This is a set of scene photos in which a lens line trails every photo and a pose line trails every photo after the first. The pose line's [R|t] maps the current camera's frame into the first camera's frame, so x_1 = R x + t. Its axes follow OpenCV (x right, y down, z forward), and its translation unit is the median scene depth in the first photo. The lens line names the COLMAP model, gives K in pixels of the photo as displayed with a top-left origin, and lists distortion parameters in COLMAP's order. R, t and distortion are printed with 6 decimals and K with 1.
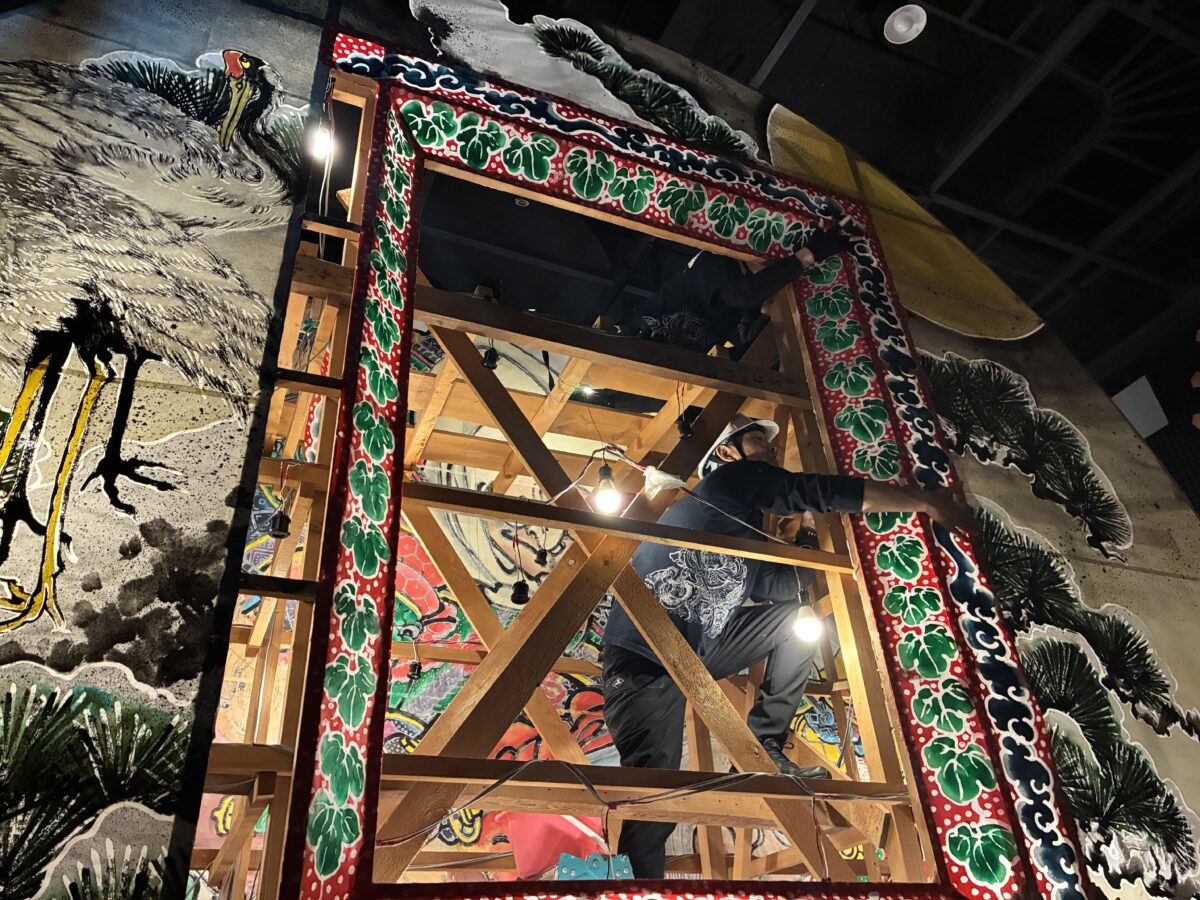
lens RADIAL K [[906.4, 0, 590.7], [0, 906.4, 450.3], [0, 0, 1]] dist [0.071191, -0.094215]
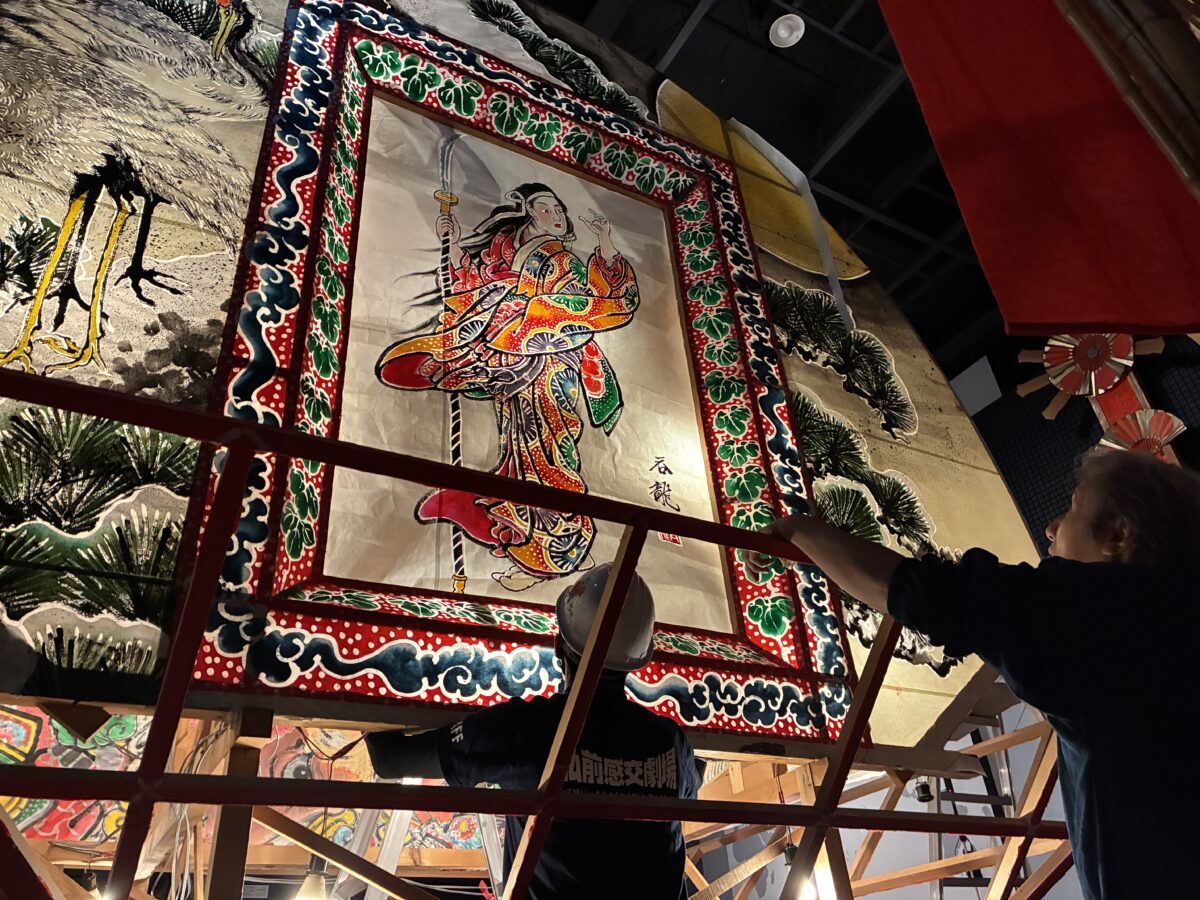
lens RADIAL K [[906.4, 0, 590.7], [0, 906.4, 450.3], [0, 0, 1]] dist [0.071191, -0.094215]
pose [[0.994876, 0.044489, 0.090790, 0.023806], [-0.043942, 0.999002, -0.008017, 0.207266], [-0.091056, 0.003986, 0.995838, -0.318560]]
